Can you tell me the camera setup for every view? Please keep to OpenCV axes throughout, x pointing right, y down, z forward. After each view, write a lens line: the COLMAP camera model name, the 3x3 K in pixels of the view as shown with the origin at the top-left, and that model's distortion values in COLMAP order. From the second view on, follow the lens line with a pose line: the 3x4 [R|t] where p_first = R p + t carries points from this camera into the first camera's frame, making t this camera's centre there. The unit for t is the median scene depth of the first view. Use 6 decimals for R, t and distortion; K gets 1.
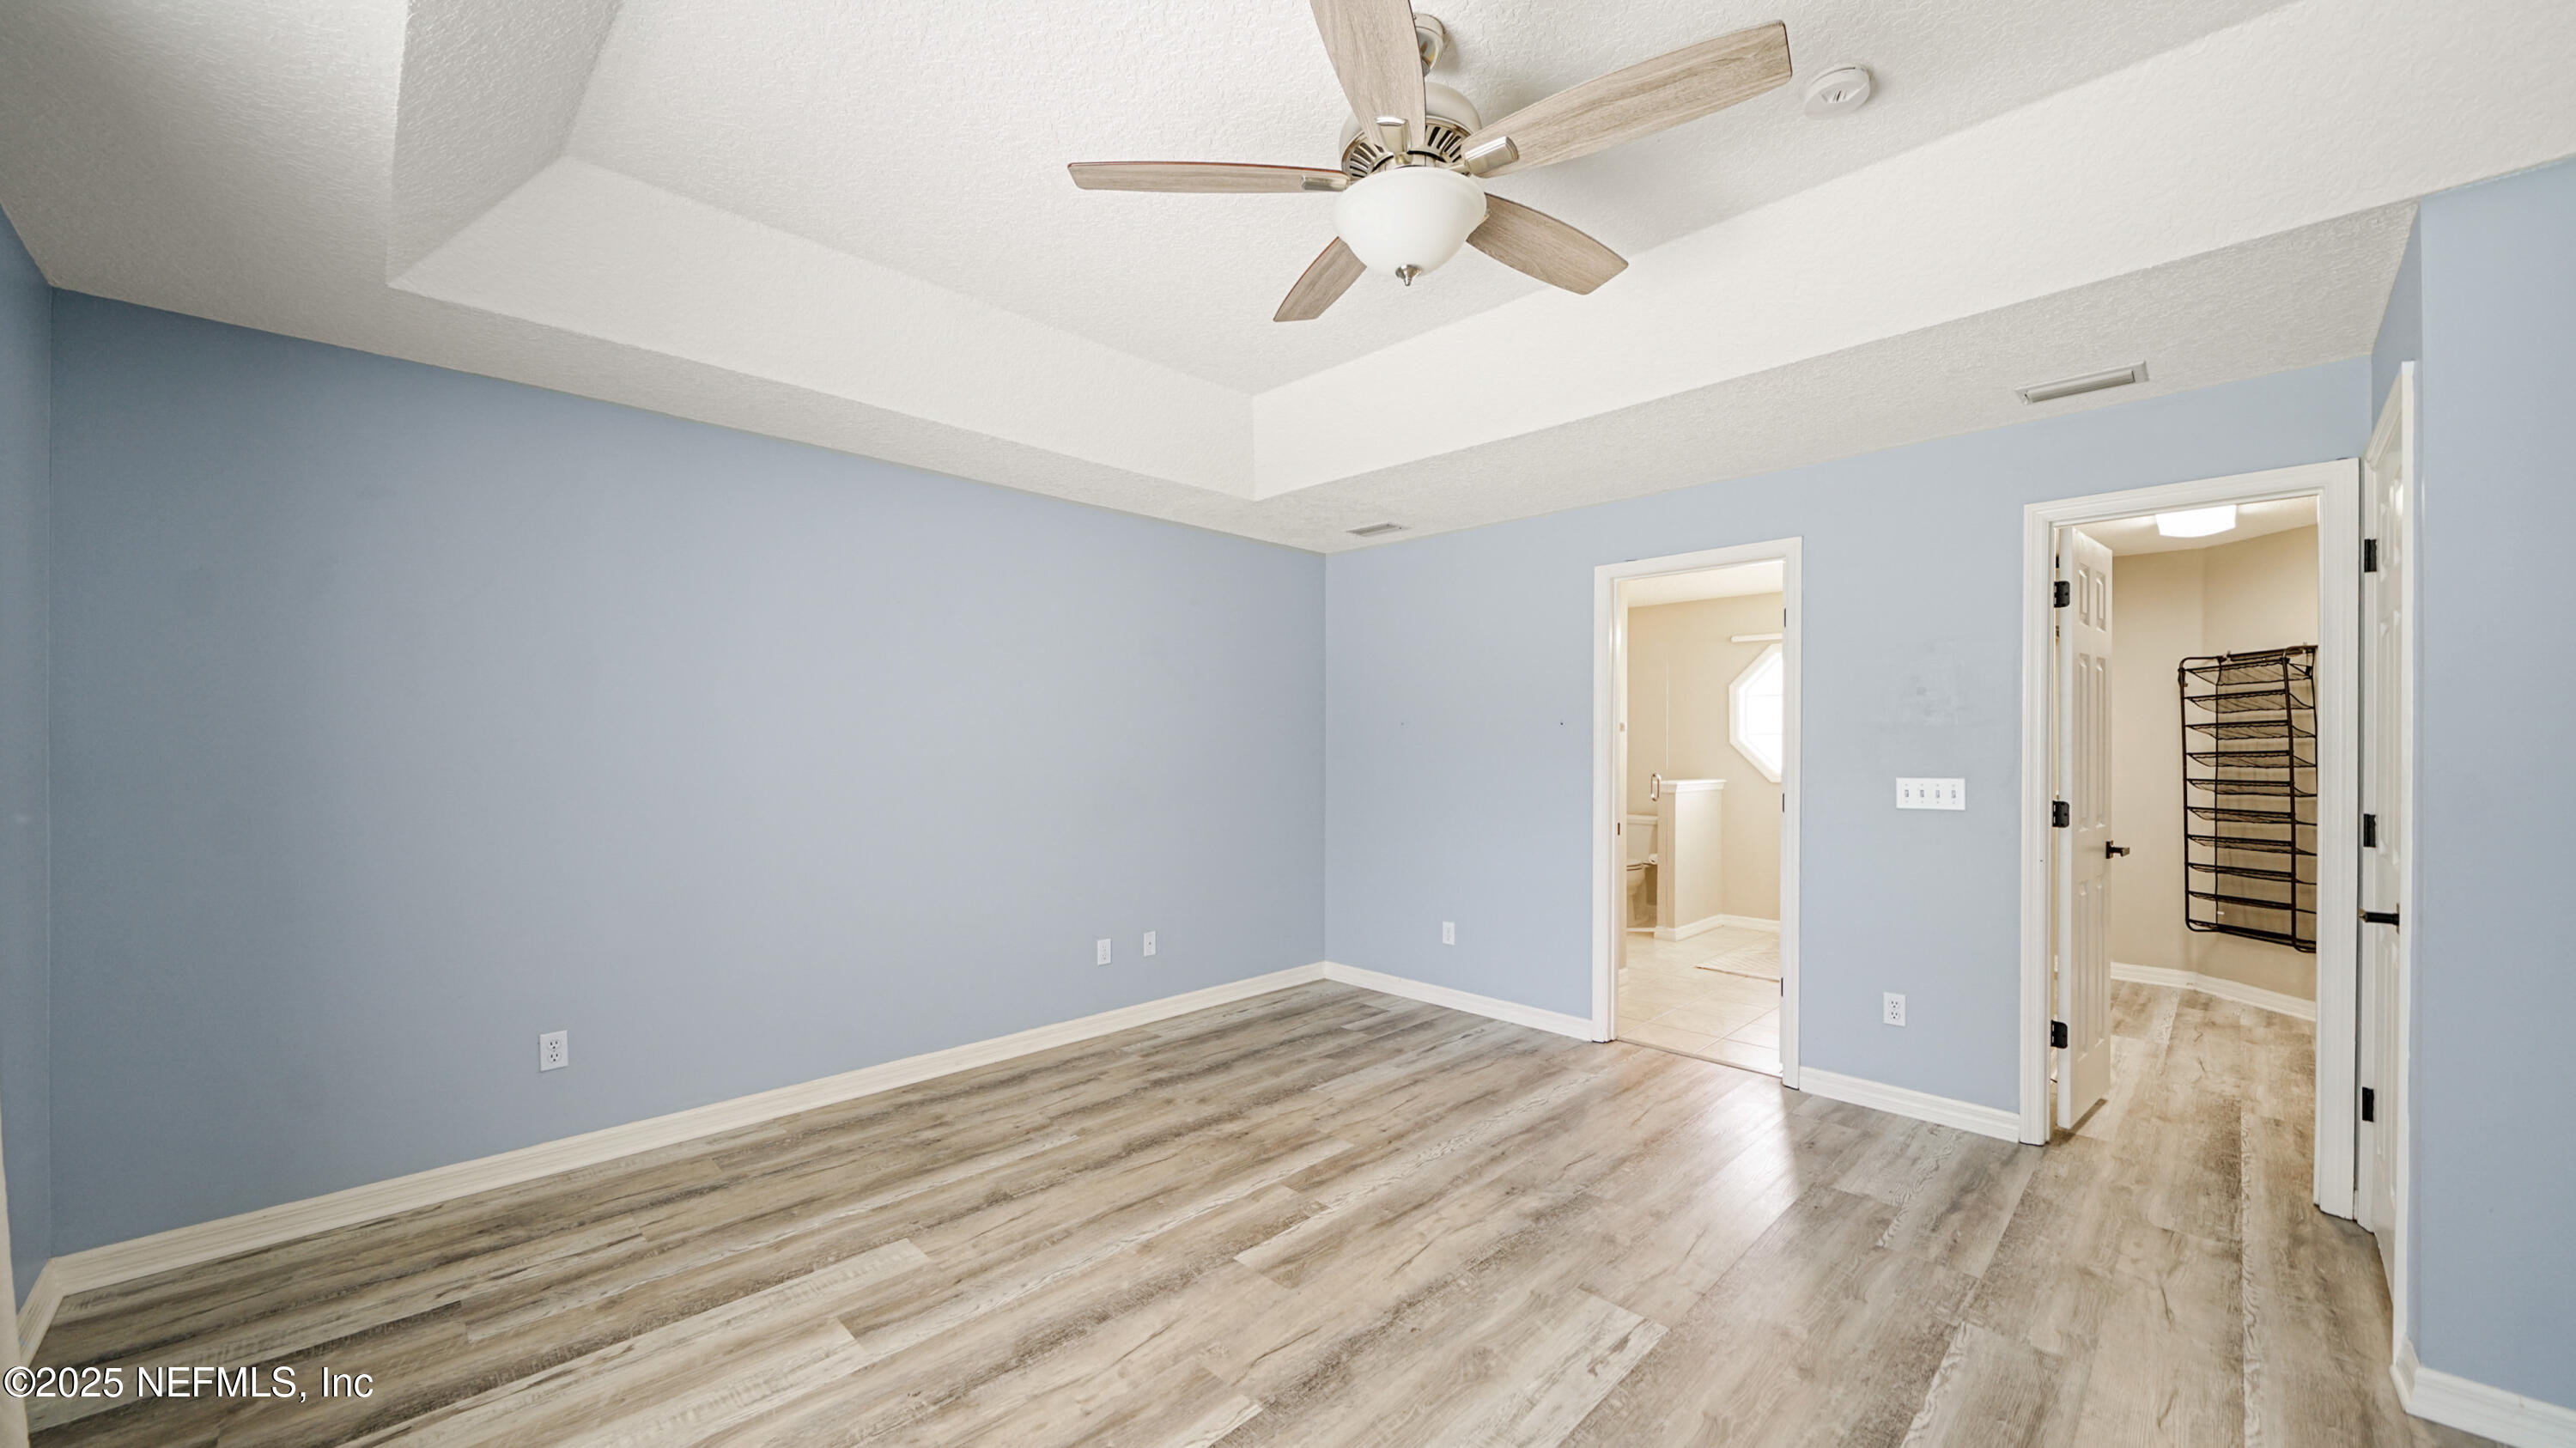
lens RADIAL K [[910.3, 0, 1266.3], [0, 910.3, 727.1], [0, 0, 1]] dist [-0.000842, 0.000026]
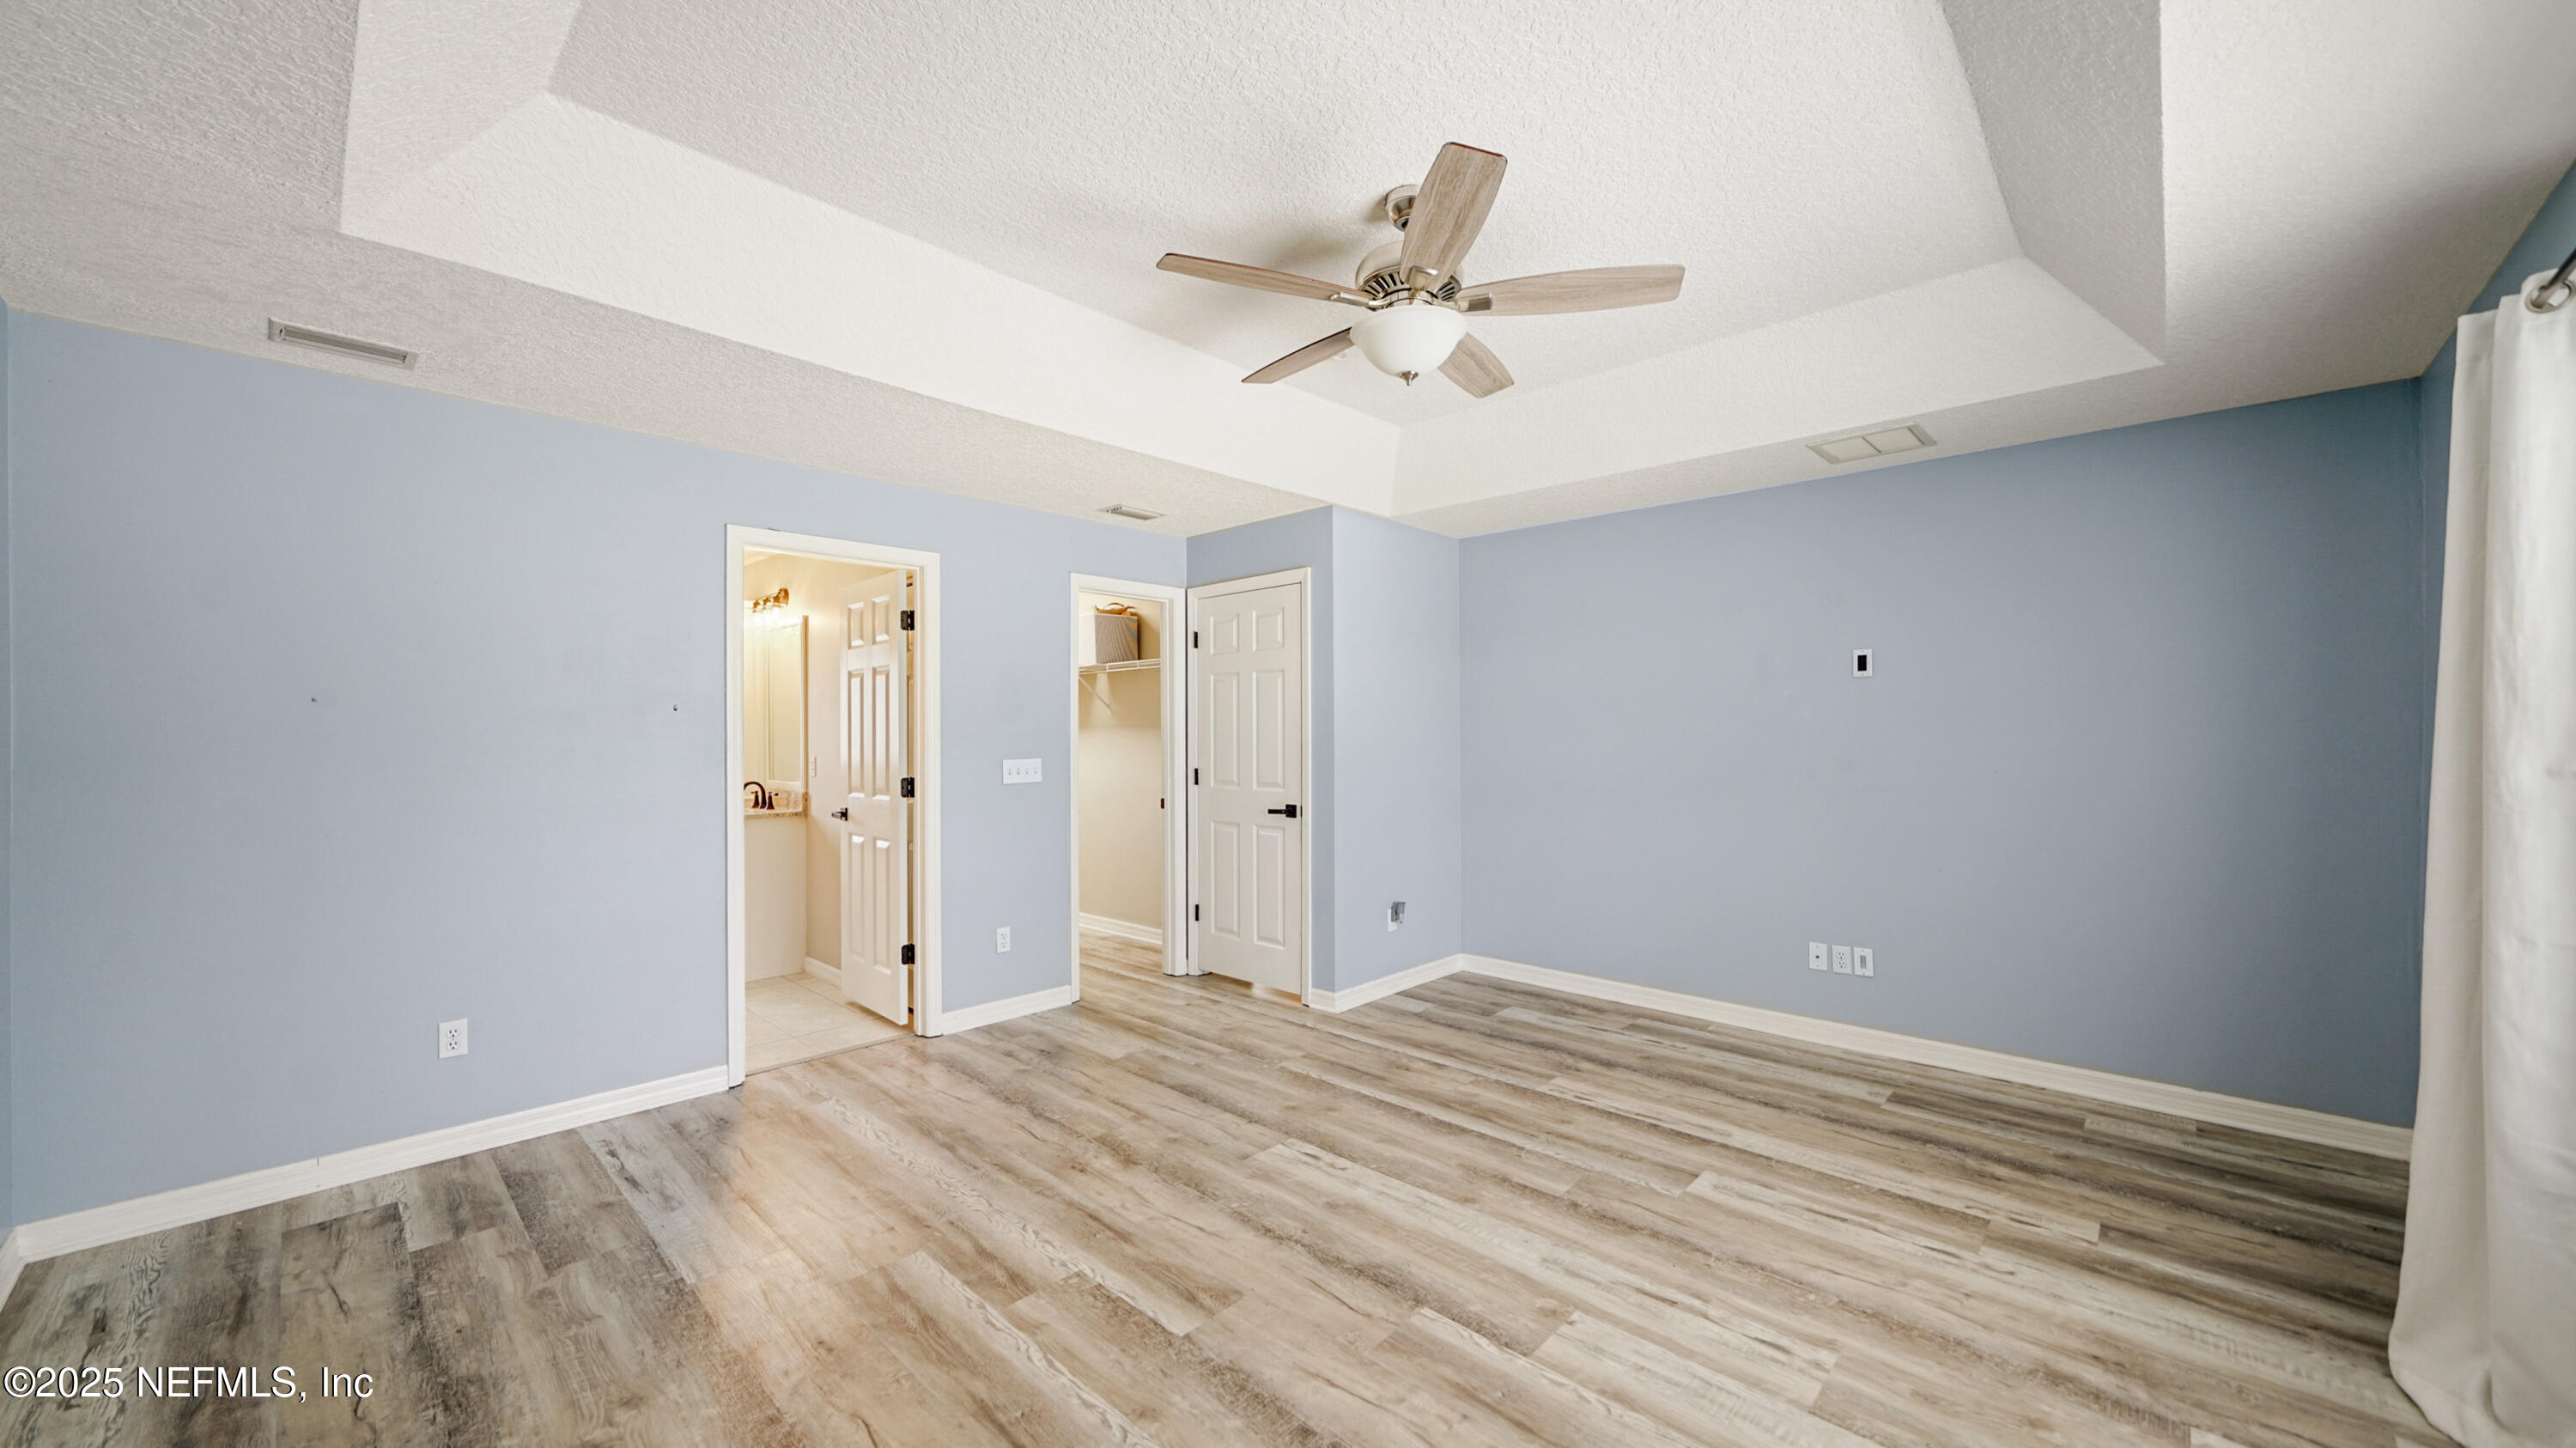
lens RADIAL K [[910.3, 0, 1272.7], [0, 910.3, 742.8], [0, 0, 1]] dist [-0.000842, 0.000026]
pose [[0.001990, -0.012973, 0.999914, -0.723857], [-0.015704, 0.999792, 0.013003, 0.008792], [-0.999875, -0.015729, 0.001786, 0.750587]]
